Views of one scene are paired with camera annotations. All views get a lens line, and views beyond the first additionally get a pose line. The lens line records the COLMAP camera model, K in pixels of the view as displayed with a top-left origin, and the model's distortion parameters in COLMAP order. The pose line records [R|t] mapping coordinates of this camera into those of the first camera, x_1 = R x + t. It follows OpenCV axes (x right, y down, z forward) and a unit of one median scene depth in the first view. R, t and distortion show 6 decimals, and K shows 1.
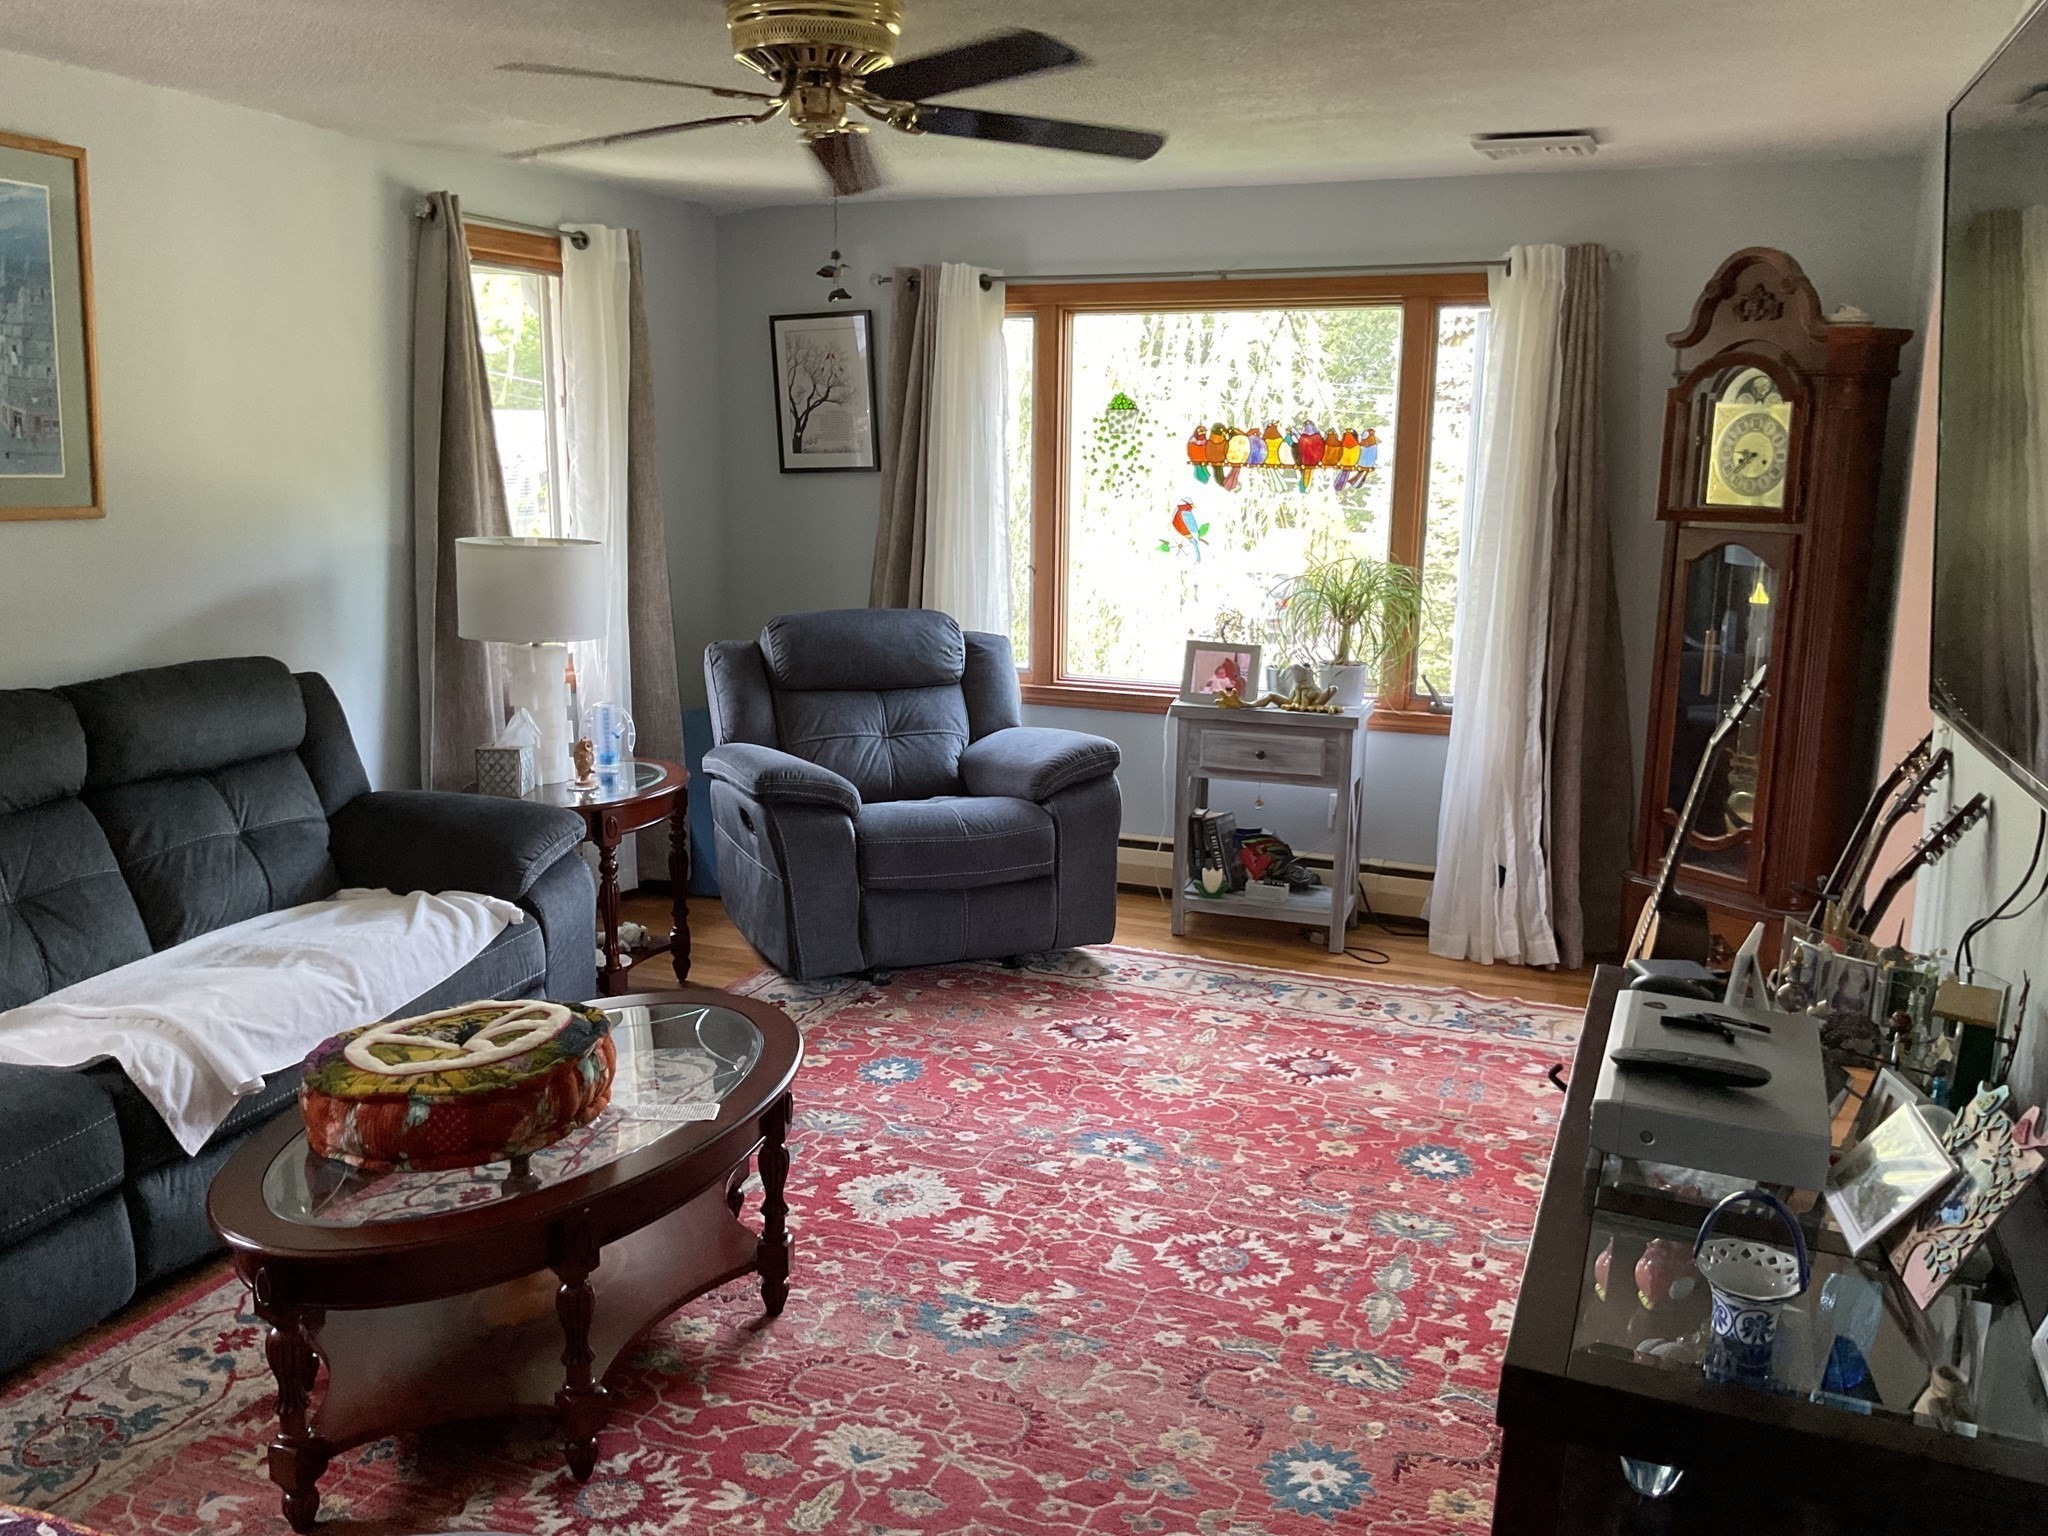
lens RADIAL K [[1722.2, 0, 1023.0], [0, 1722.2, 765.6], [0, 0, 1]] dist [0.080348, -0.138027]
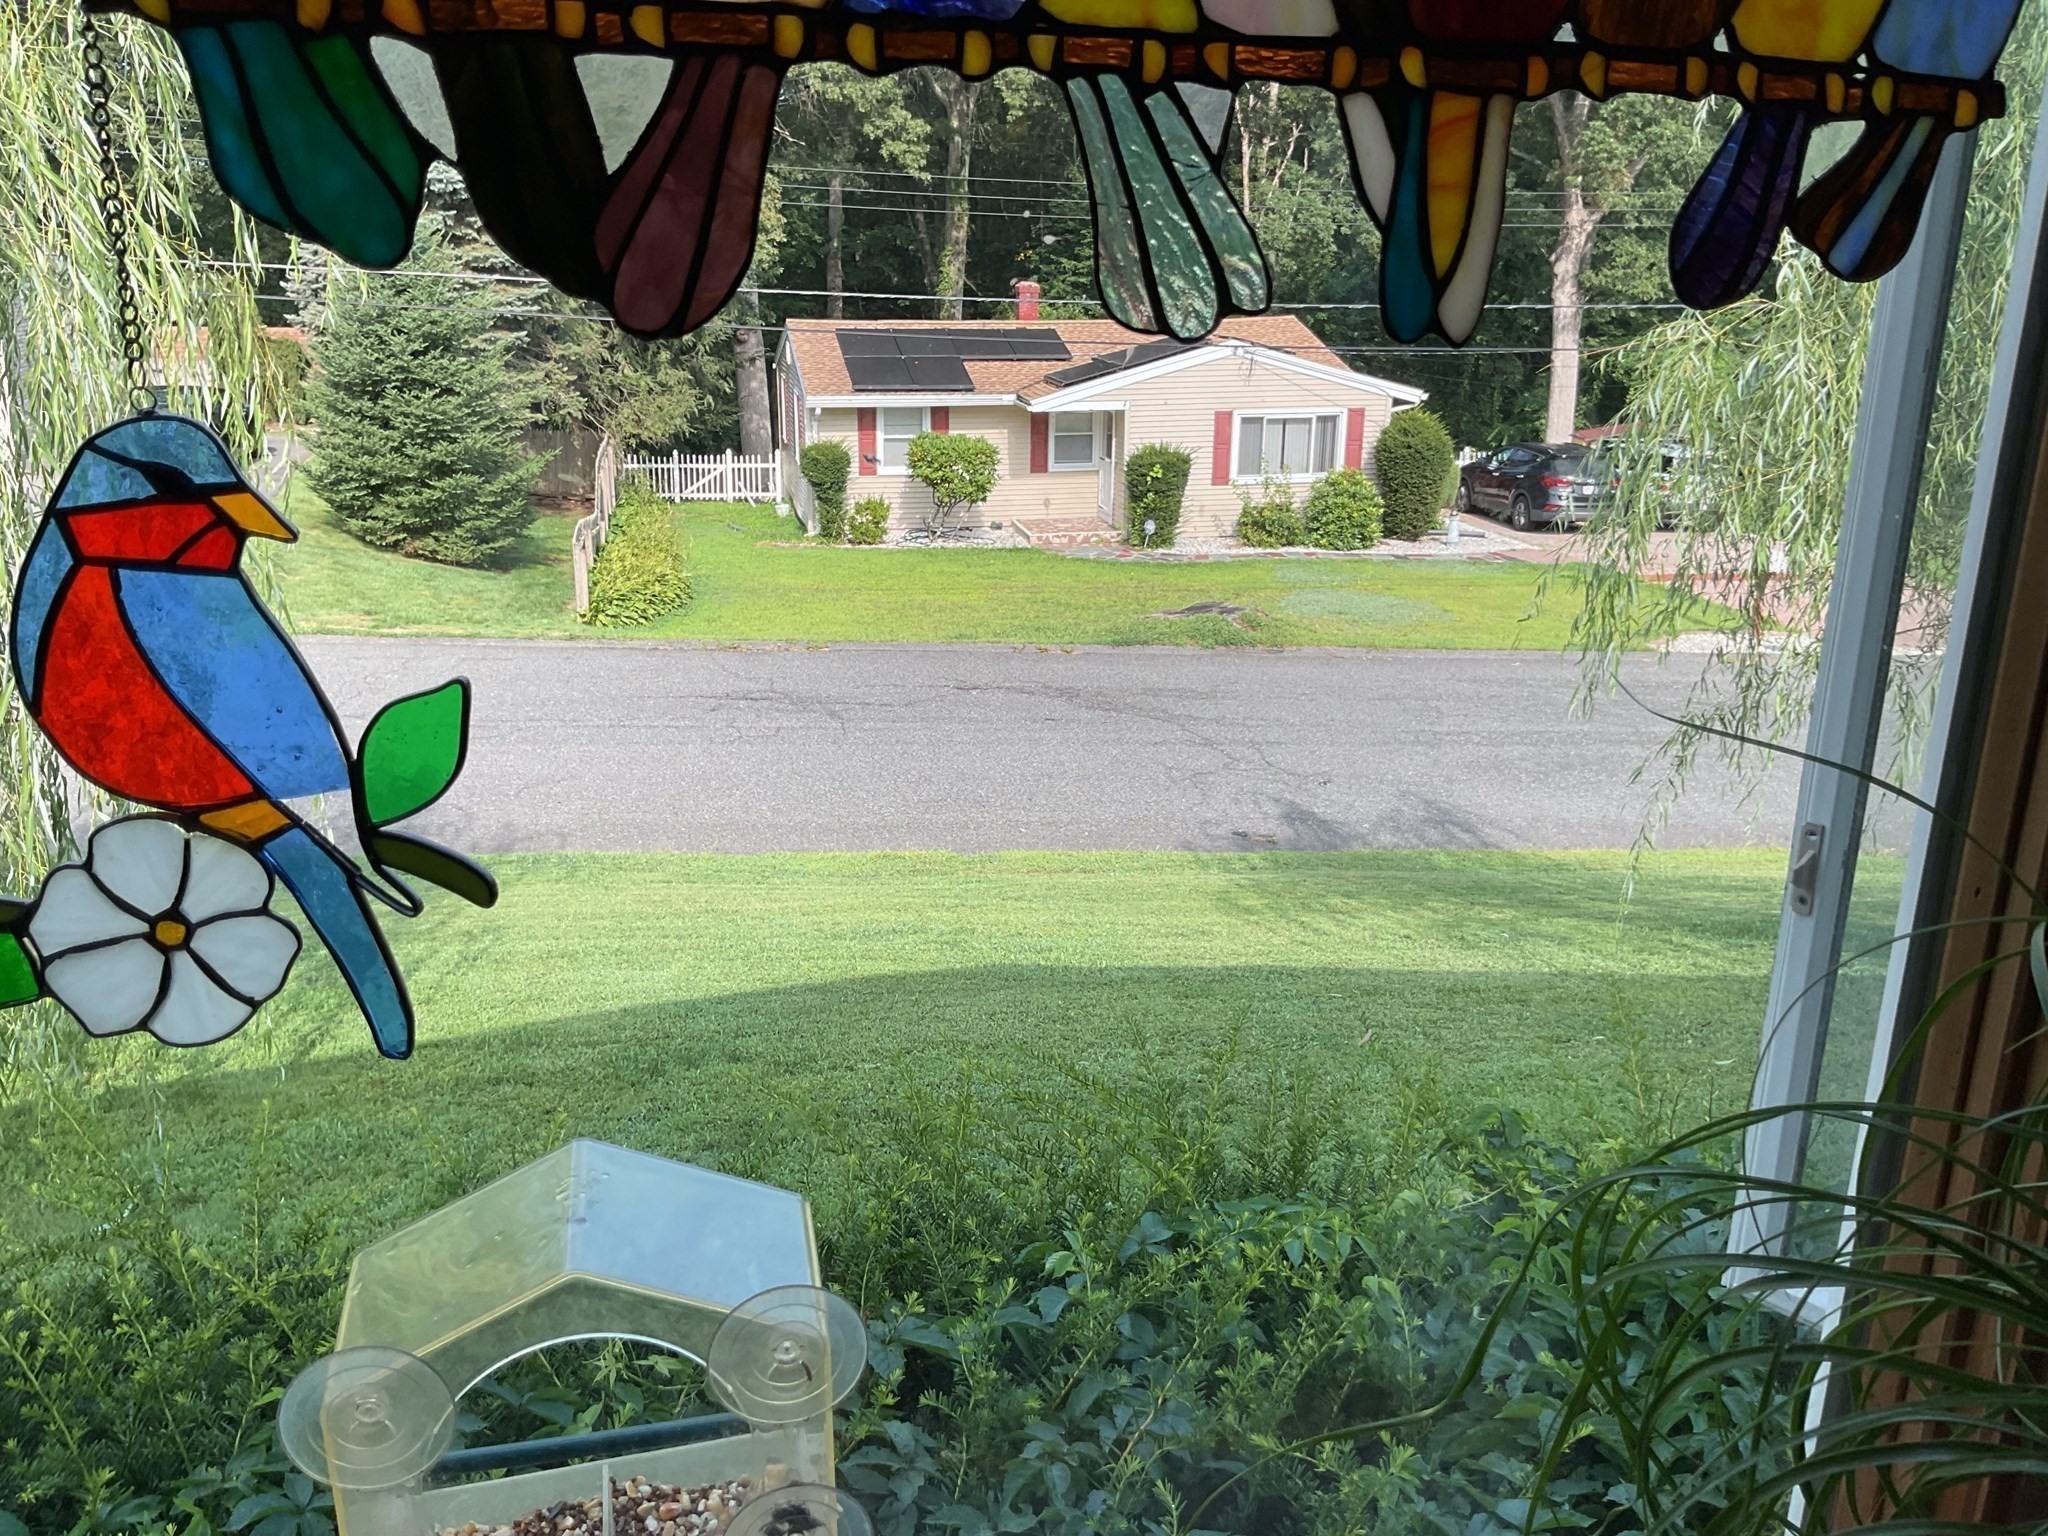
lens RADIAL K [[1722.2, 0, 1024.0], [0, 1722.2, 771.2], [0, 0, 1]] dist [0.080348, -0.138027]
pose [[0.826977, -0.172489, 0.535123, 0.084012], [0.105428, 0.982468, 0.153756, -0.152314], [-0.552262, -0.070736, 0.830664, 0.935646]]
